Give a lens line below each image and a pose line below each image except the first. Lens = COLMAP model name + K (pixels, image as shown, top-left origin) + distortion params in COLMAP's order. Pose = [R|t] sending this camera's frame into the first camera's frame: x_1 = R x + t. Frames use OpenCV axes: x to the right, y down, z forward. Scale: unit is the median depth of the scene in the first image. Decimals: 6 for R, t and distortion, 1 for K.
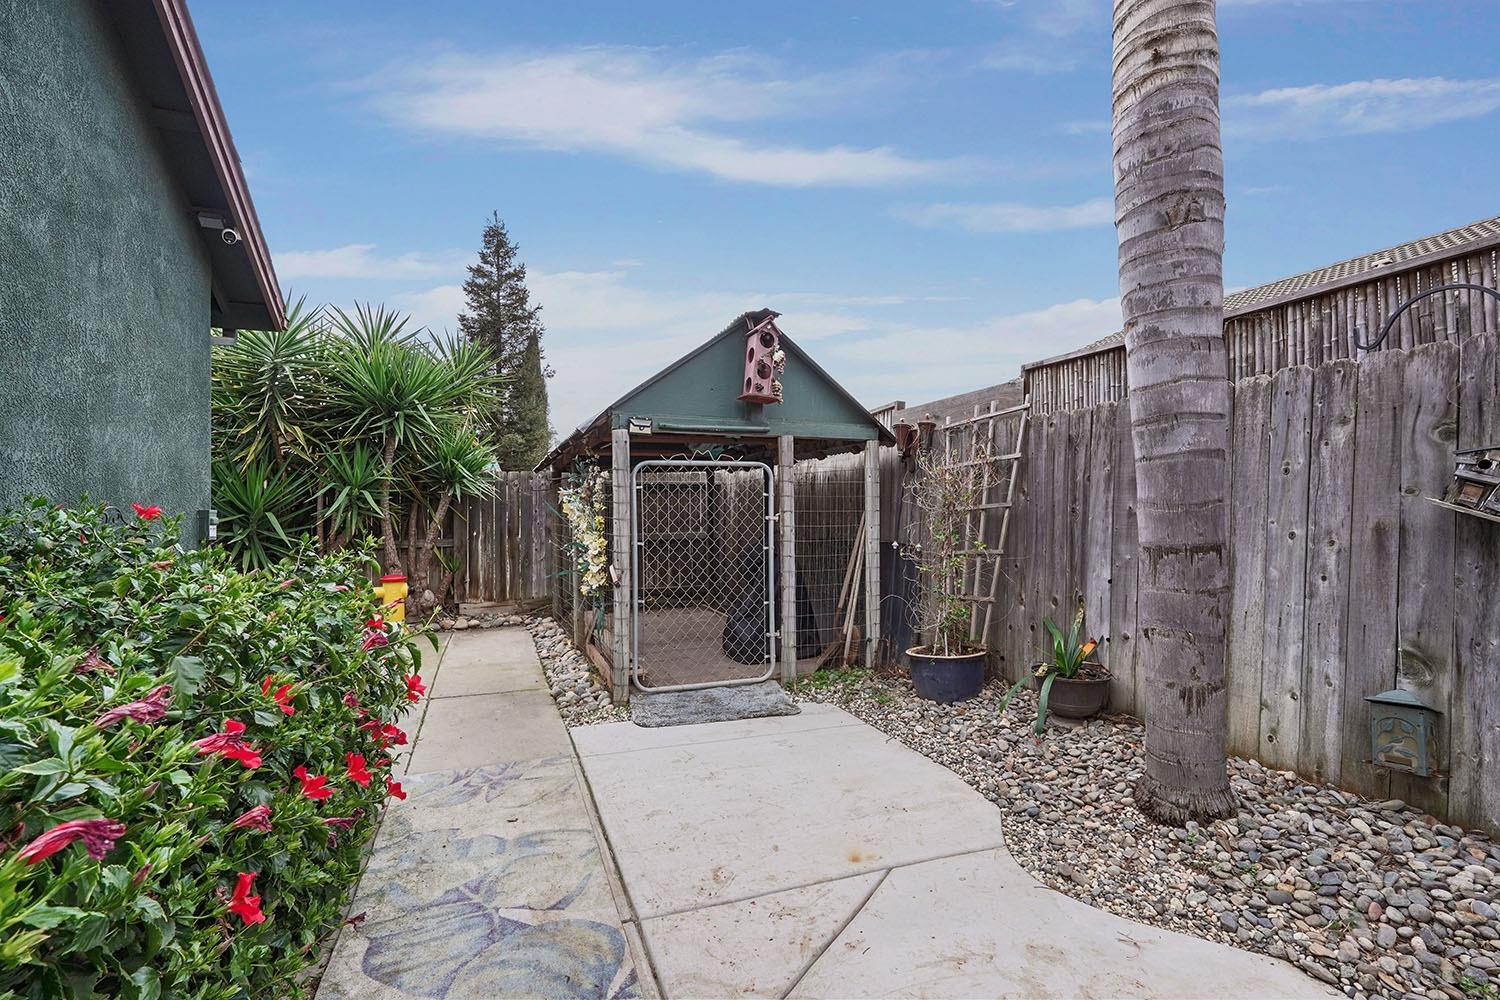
lens RADIAL K [[666.0, 0, 747.6], [0, 666.0, 505.8], [0, 0, 1]] dist [-0.016394, 0.007808]
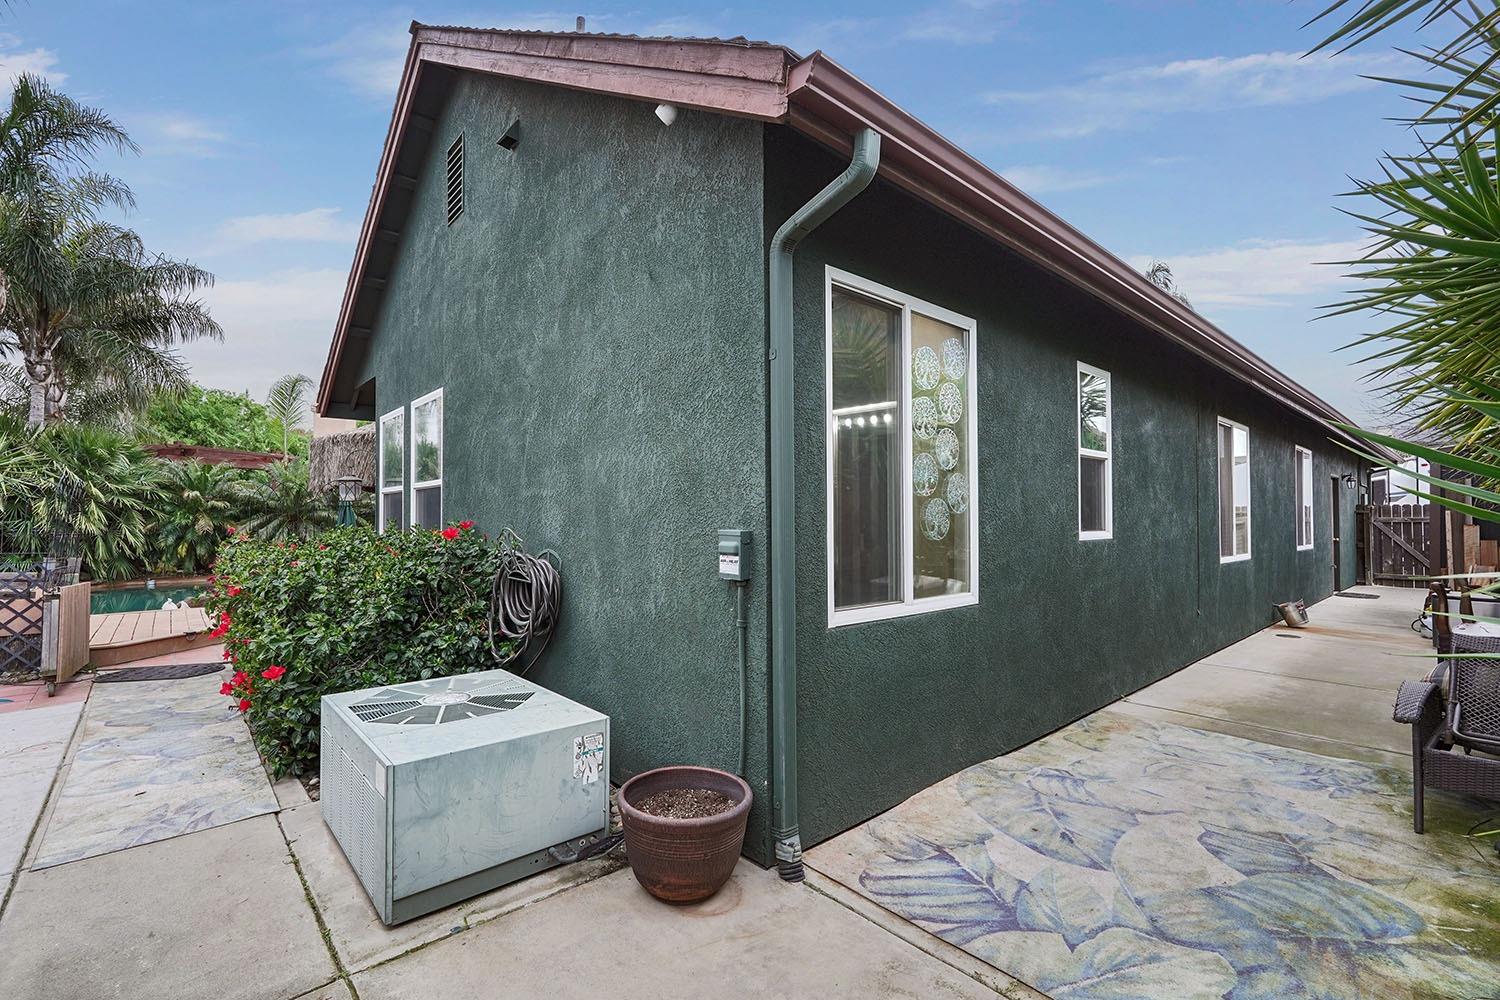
lens RADIAL K [[666.0, 0, 747.6], [0, 666.0, 505.8], [0, 0, 1]] dist [-0.016394, 0.007808]
pose [[-0.935848, 0.007898, -0.352314, -0.996537], [0.018408, 0.999480, -0.026490, 0.000240], [0.351922, -0.031276, -0.935507, 2.598788]]
